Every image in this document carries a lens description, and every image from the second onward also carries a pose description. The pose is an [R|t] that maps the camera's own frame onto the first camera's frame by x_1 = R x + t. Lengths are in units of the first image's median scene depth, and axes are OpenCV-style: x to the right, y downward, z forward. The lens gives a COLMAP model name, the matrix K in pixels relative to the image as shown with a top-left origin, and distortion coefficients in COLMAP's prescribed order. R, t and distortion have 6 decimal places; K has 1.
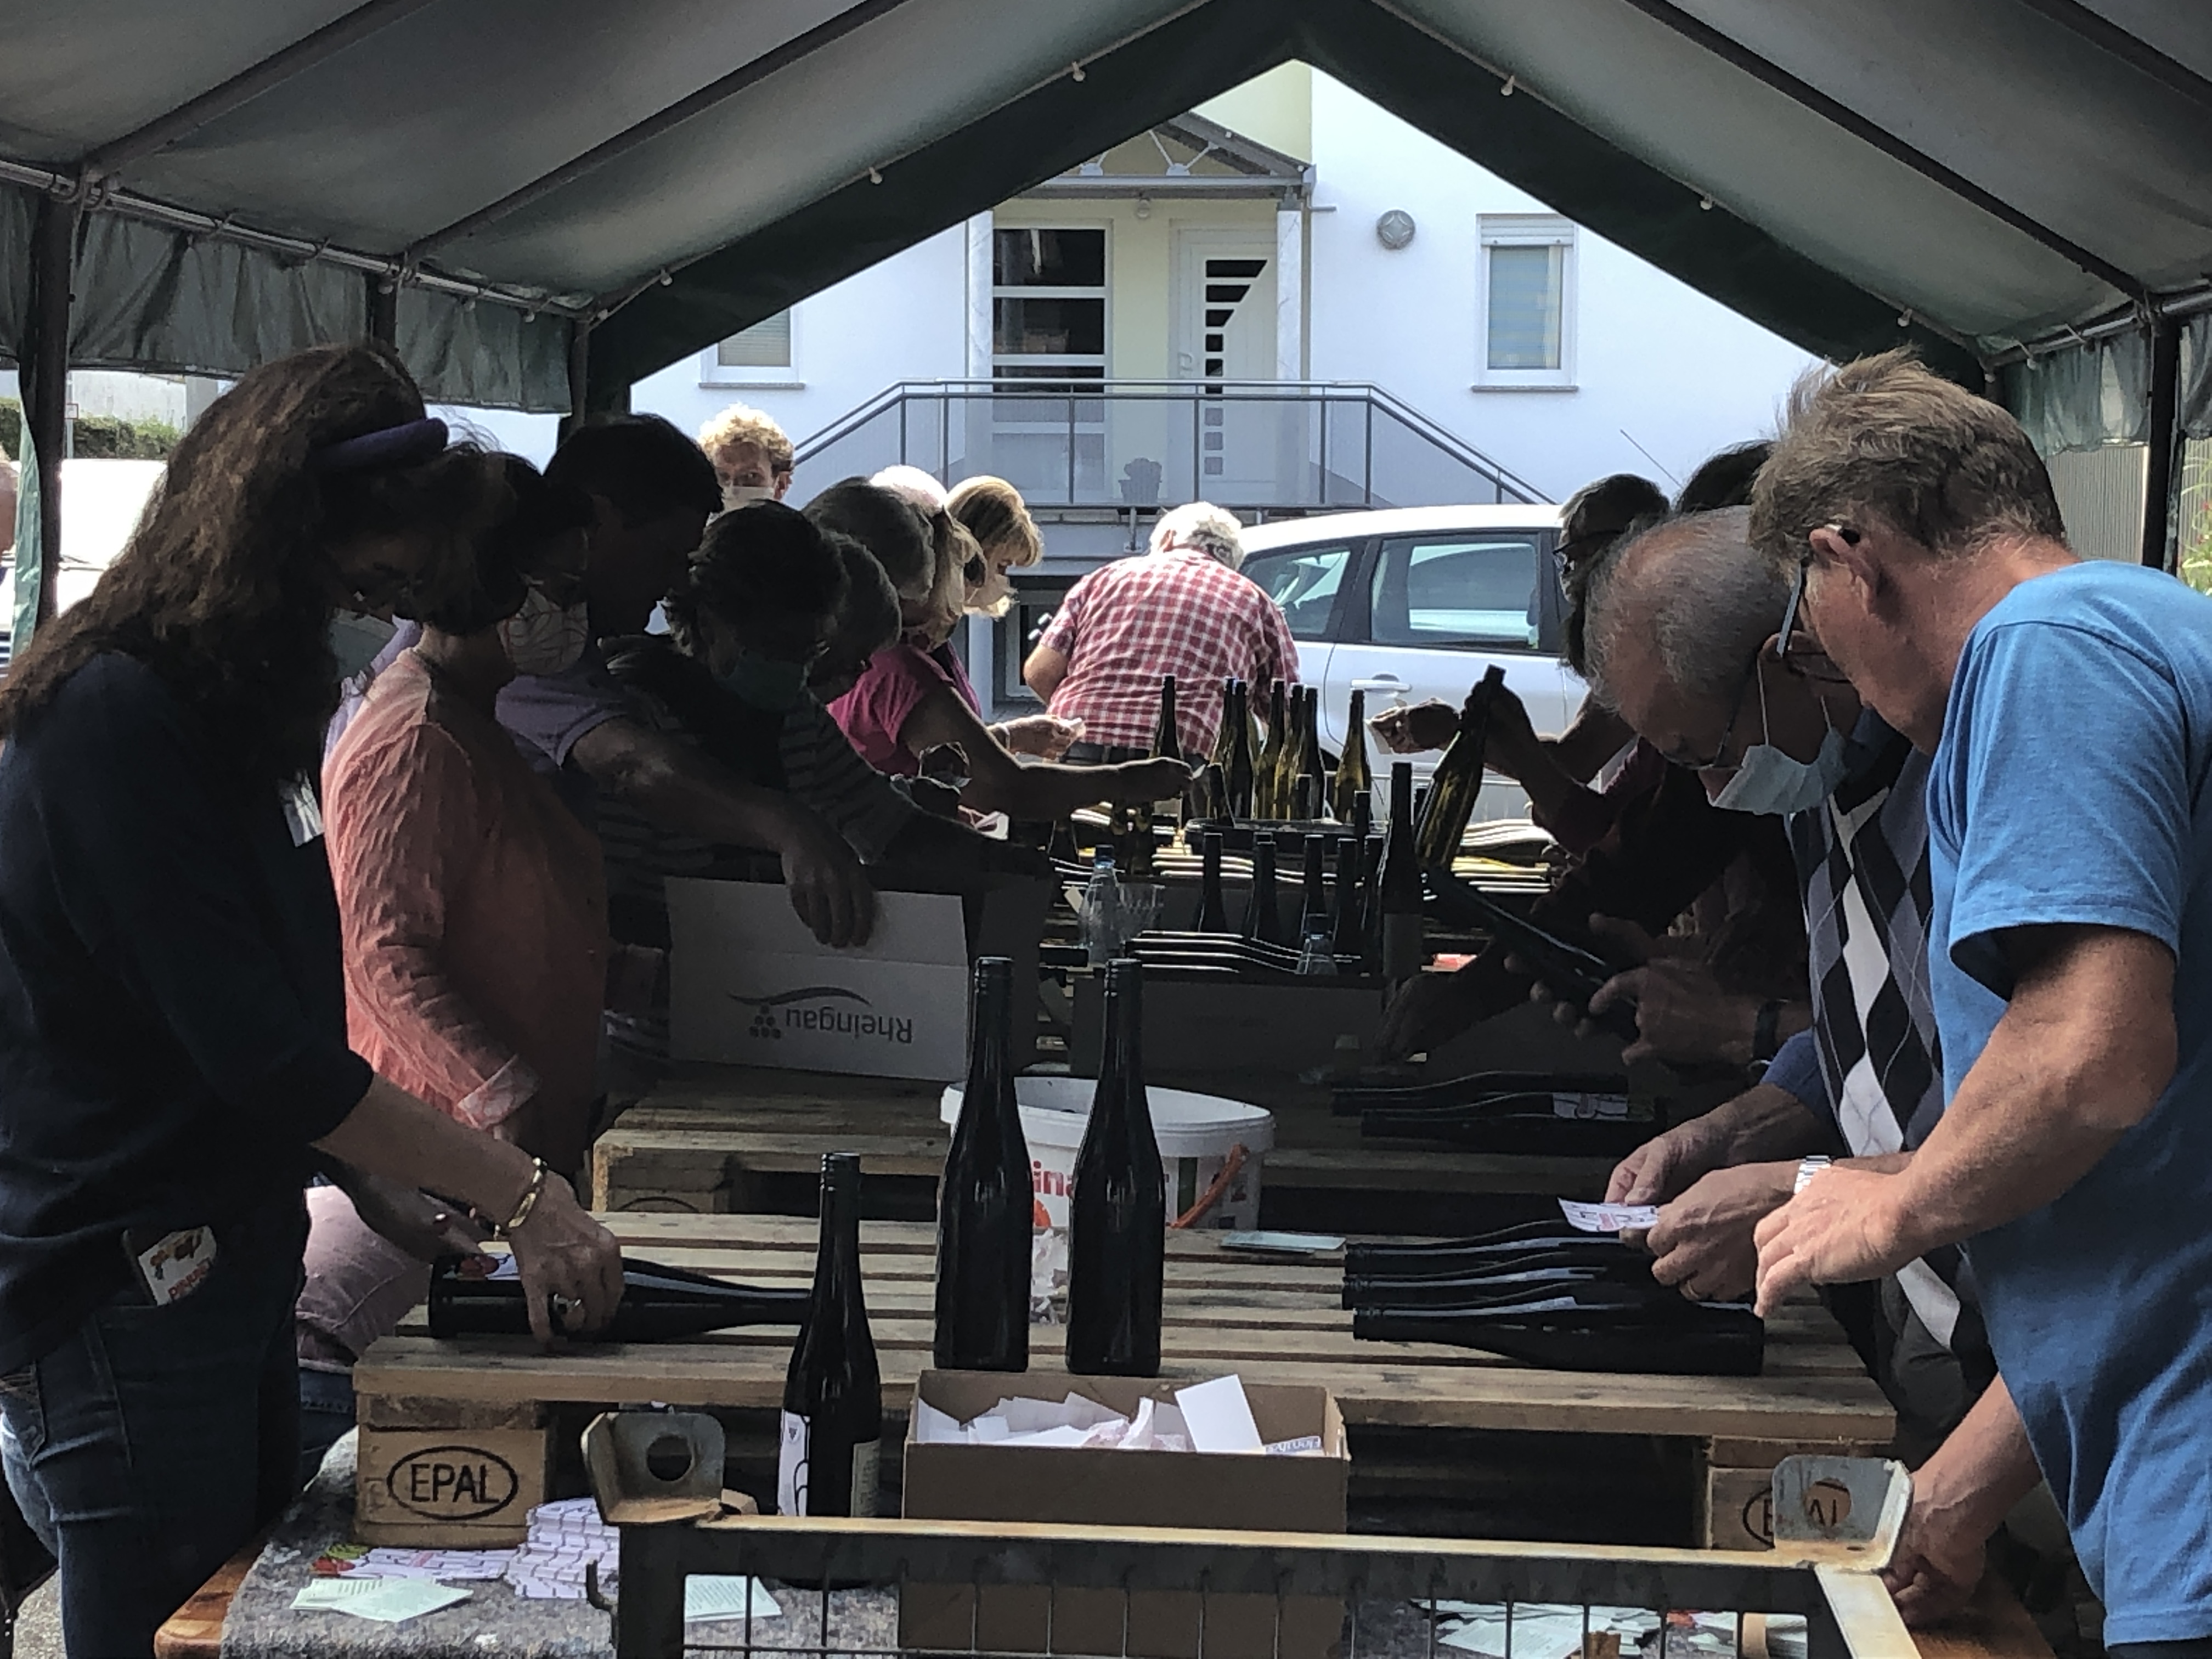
lens RADIAL K [[4577.6, 0, 1069.9], [0, 4577.6, 831.2], [0, 0, 1]] dist [0.248140, -0.650798]
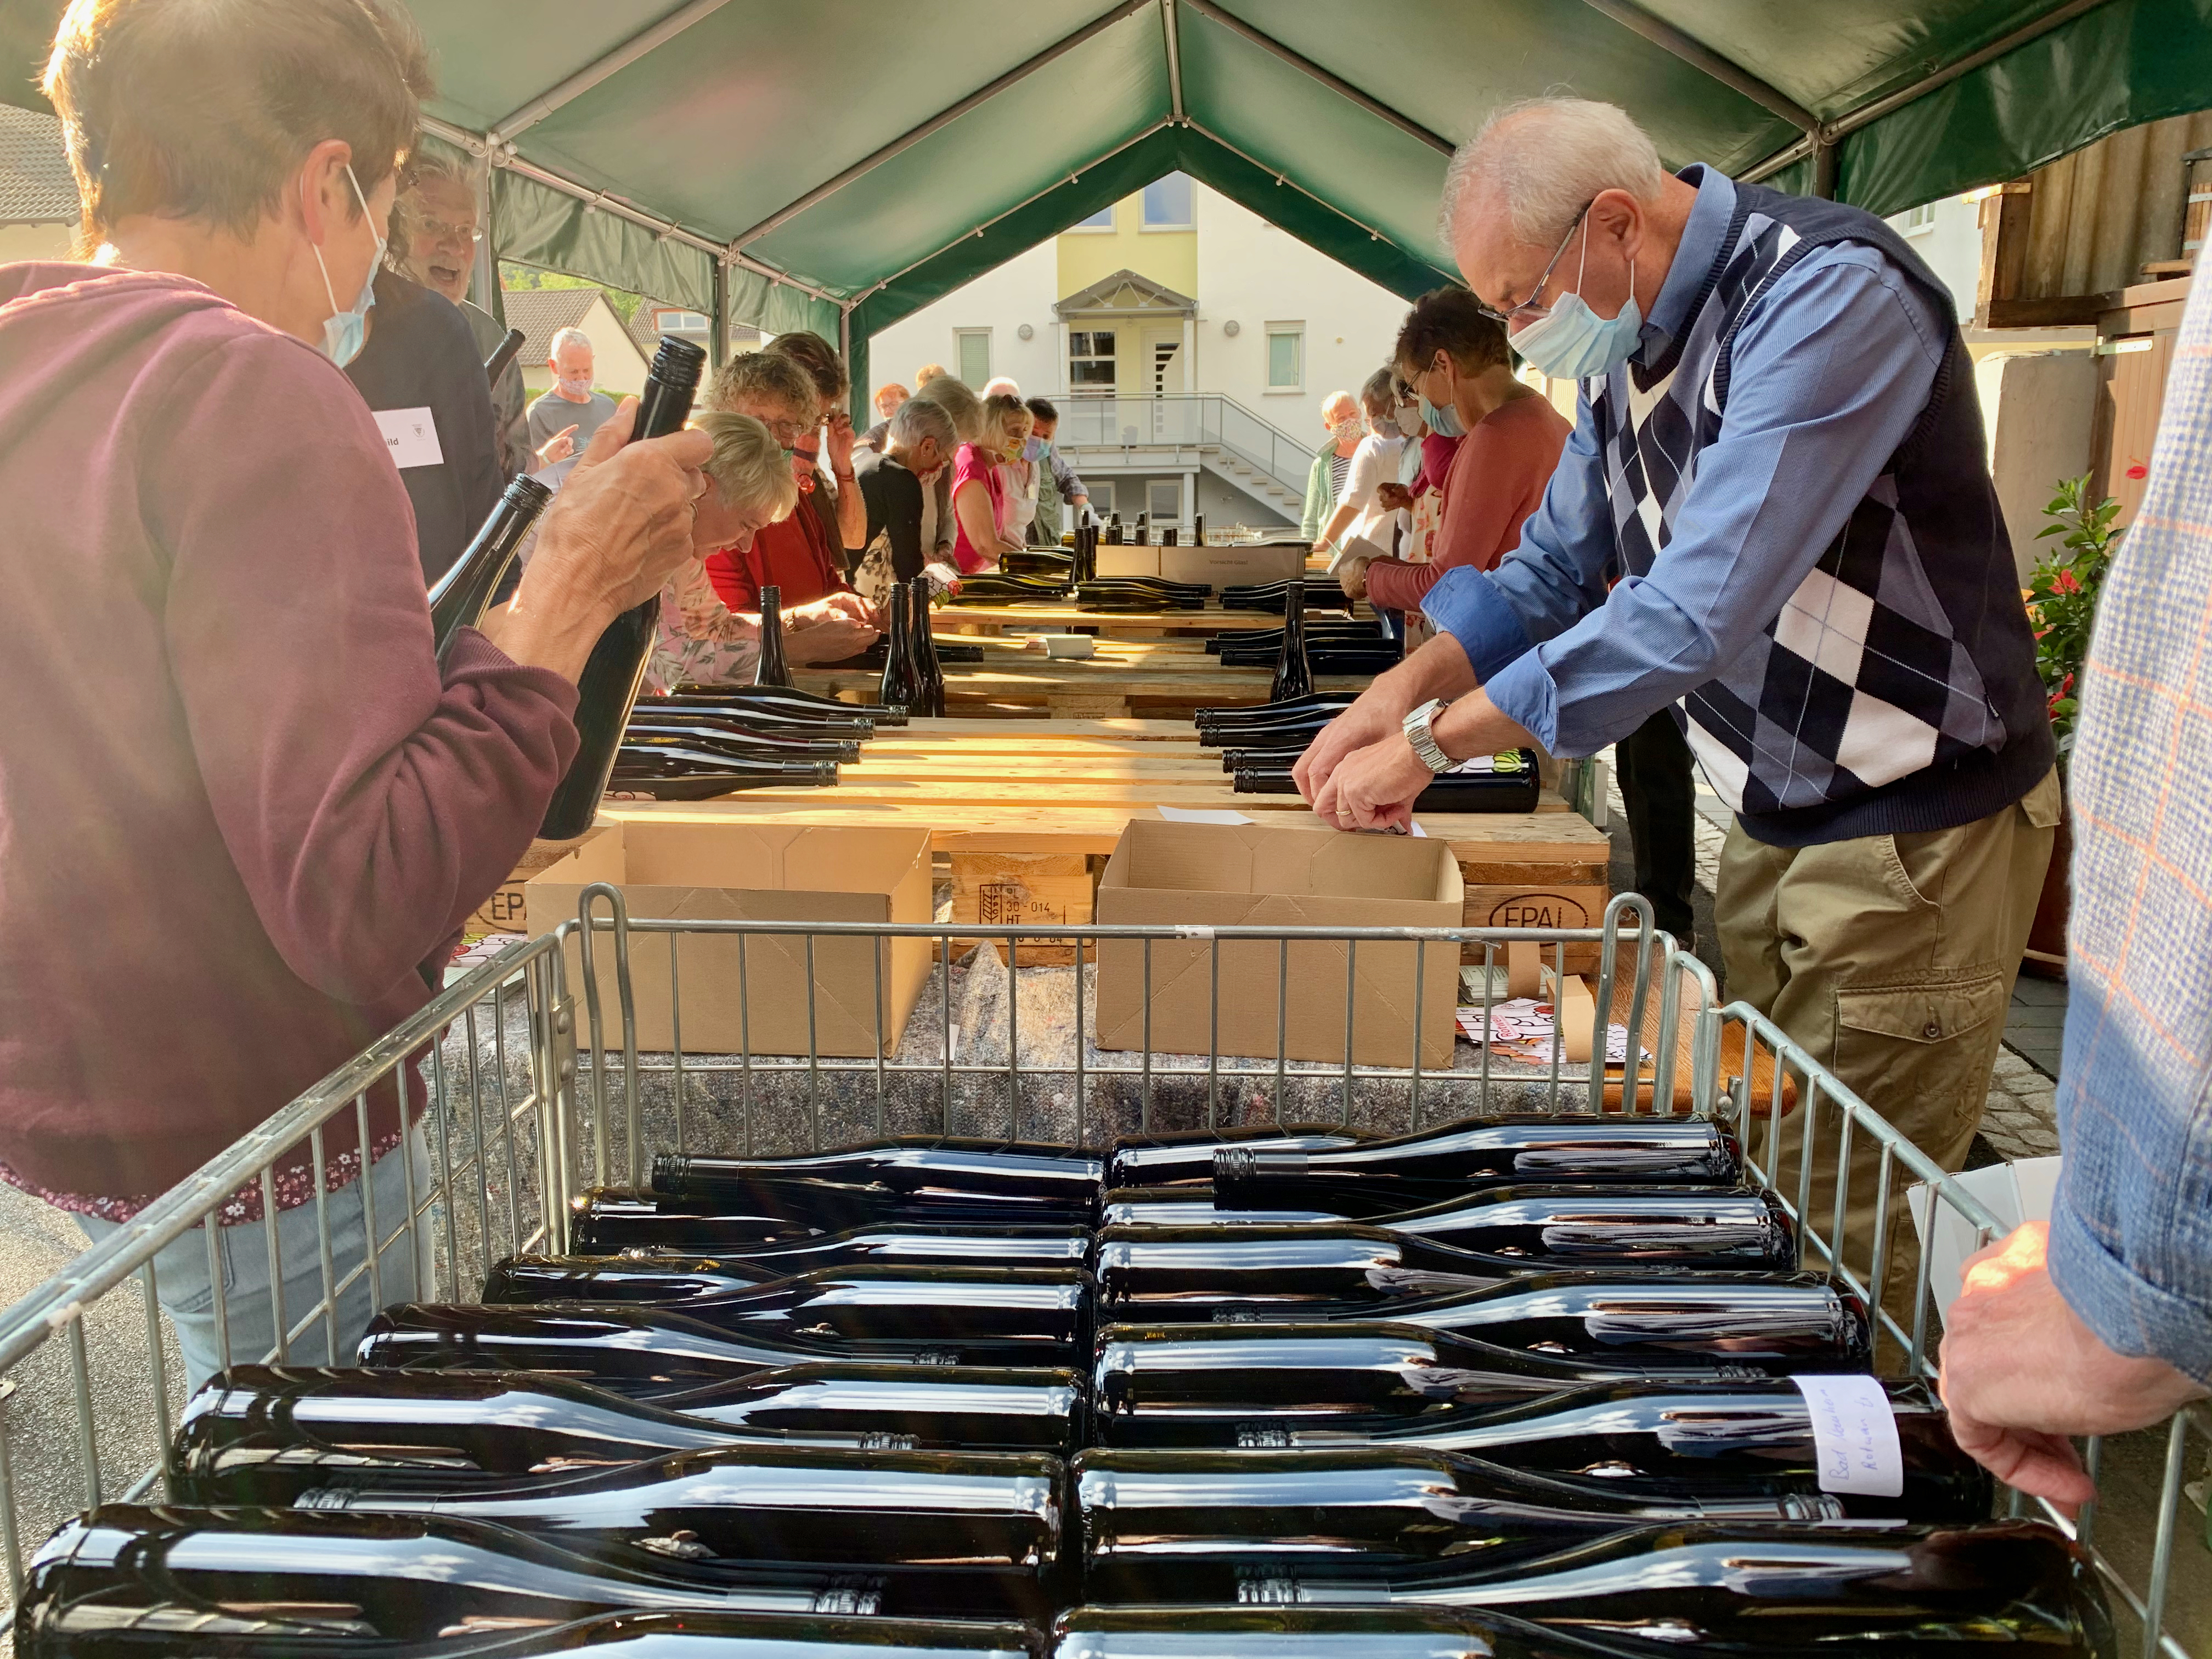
lens RADIAL K [[1708.1, 0, 1072.4], [0, 1708.1, 831.2], [0, 0, 1]] dist [-0.001861, 0.003886]
pose [[0.999623, -0.013007, -0.024186, 0.007510], [0.016289, 0.989894, 0.140869, 0.010224], [0.022109, -0.141210, 0.989733, 0.100854]]
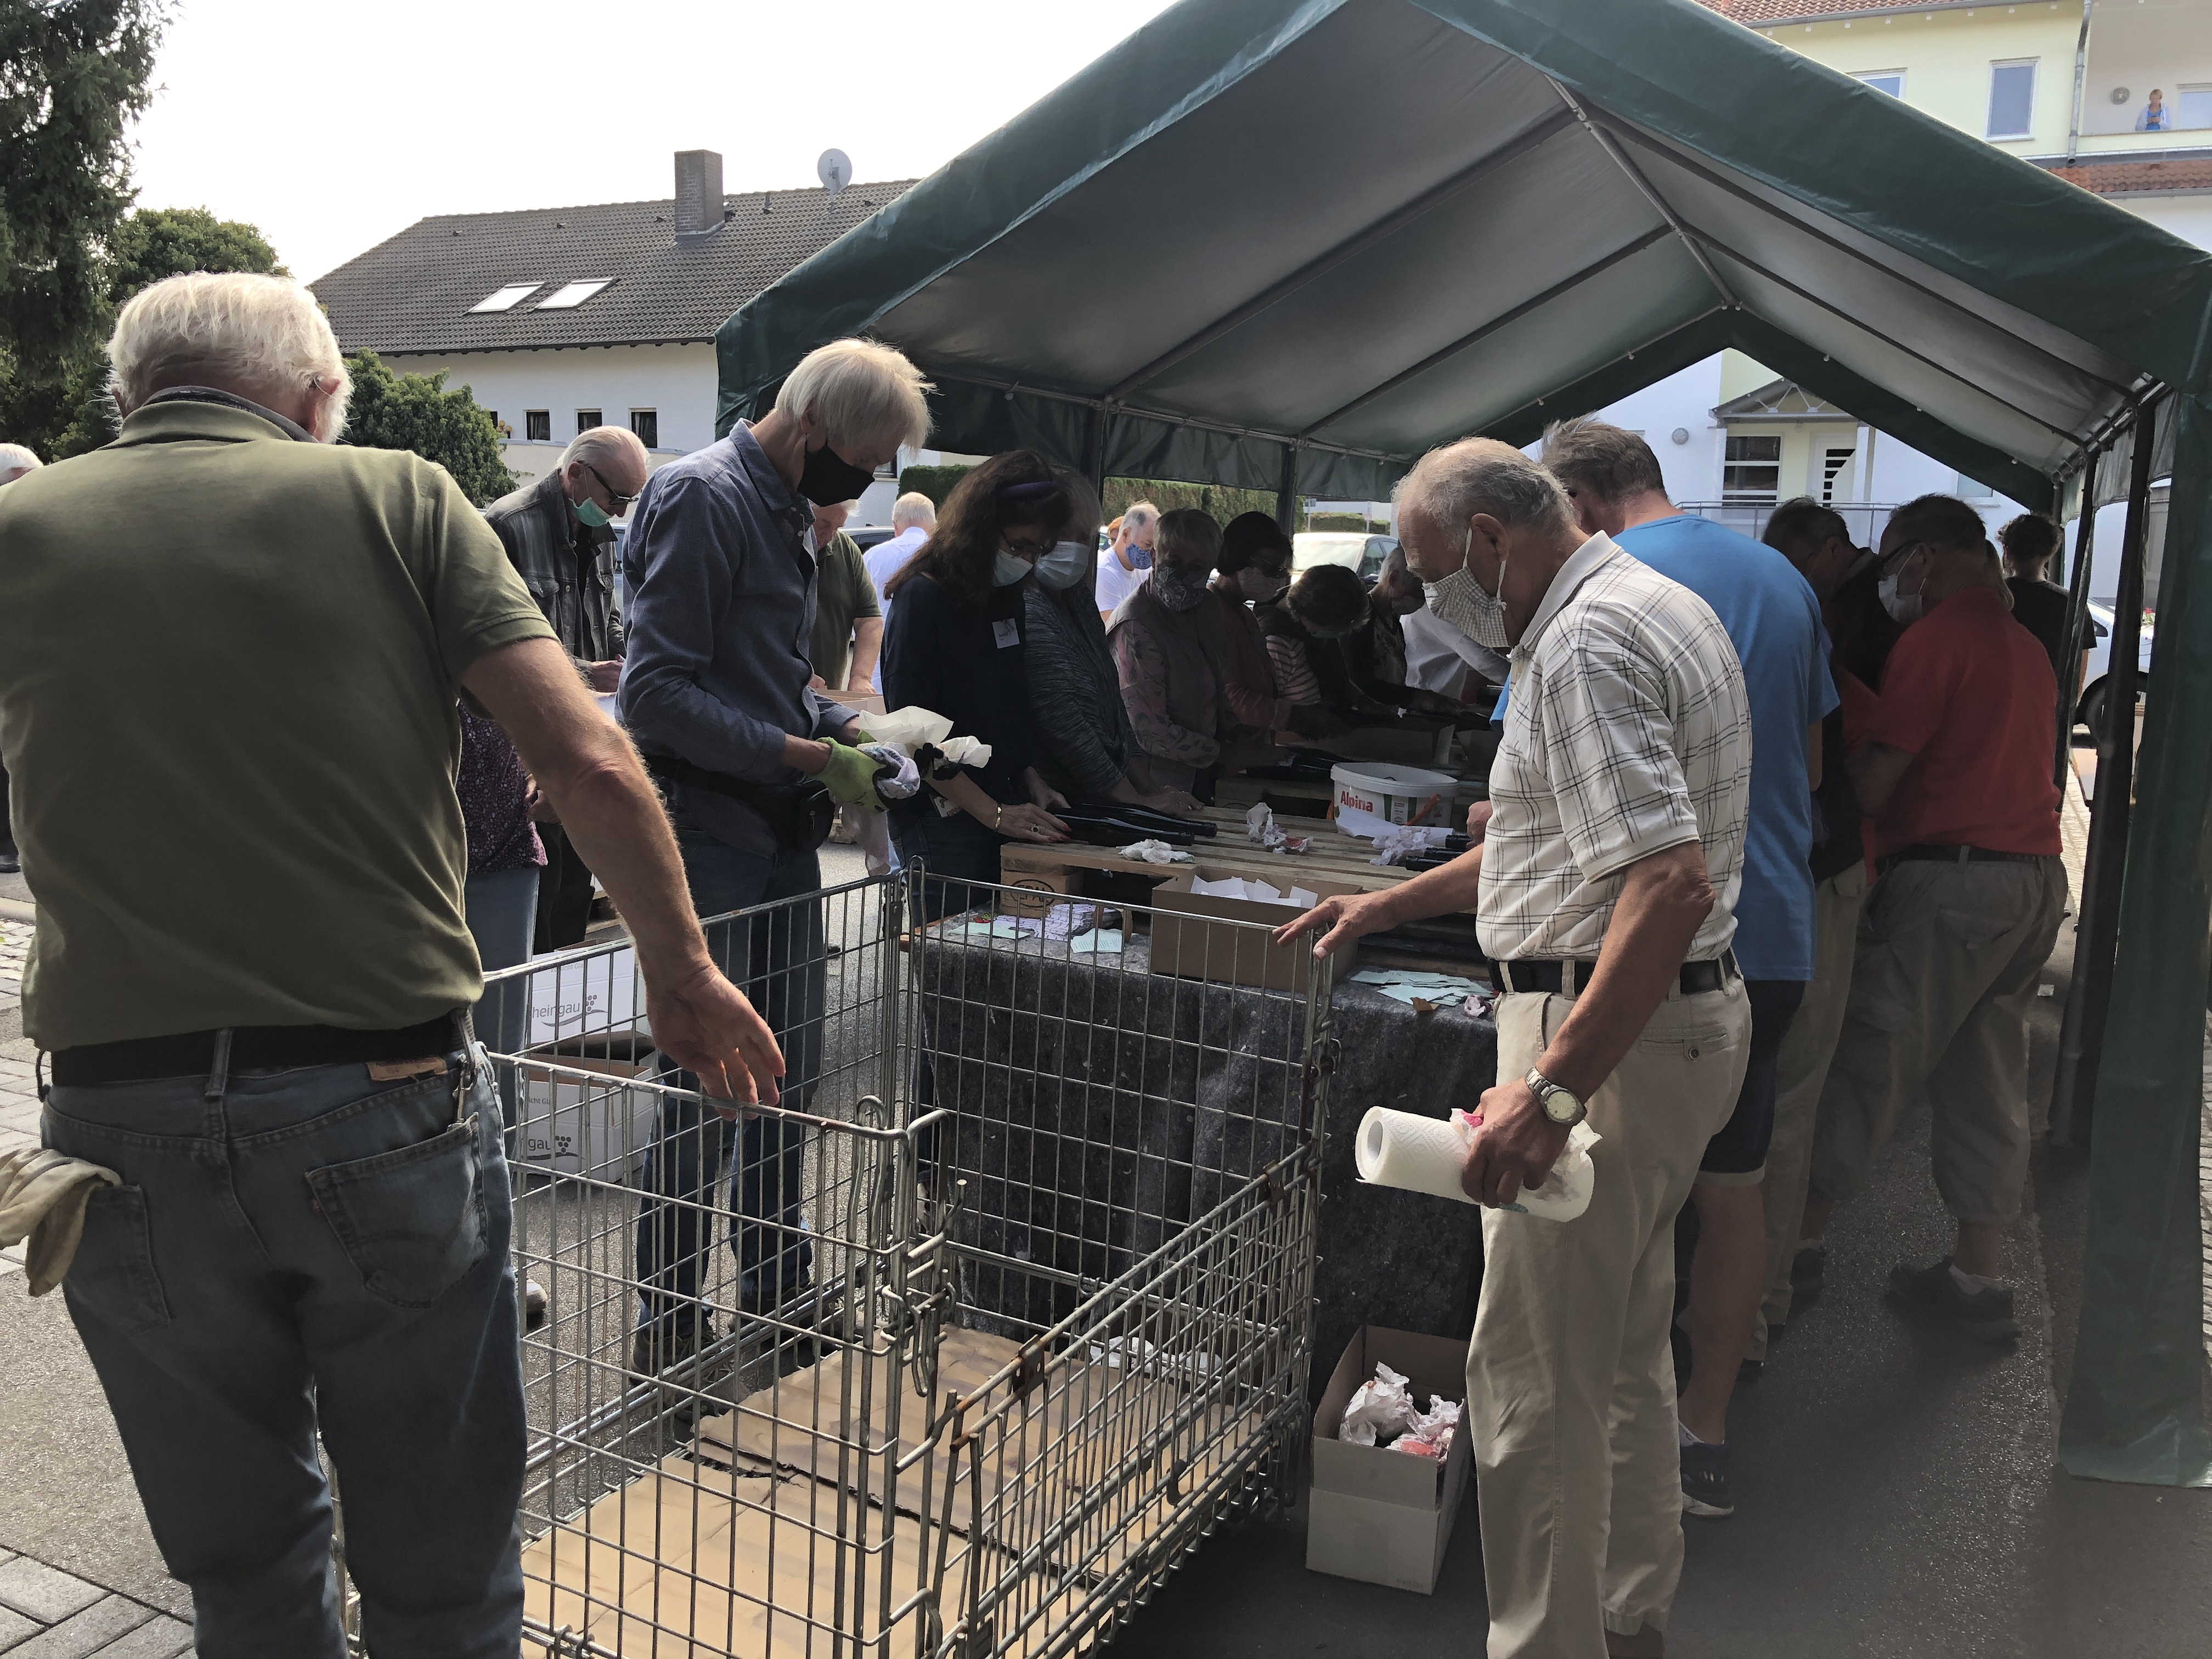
lens RADIAL K [[1811.0, 0, 1106.5], [0, 1811.0, 815.8], [0, 0, 1]] dist [0.013908, -0.001816]
pose [[0.933631, 0.064191, -0.352439, 0.049320], [-0.038758, 0.996140, 0.078760, 0.003002], [0.356134, -0.059873, 0.932515, 0.015942]]
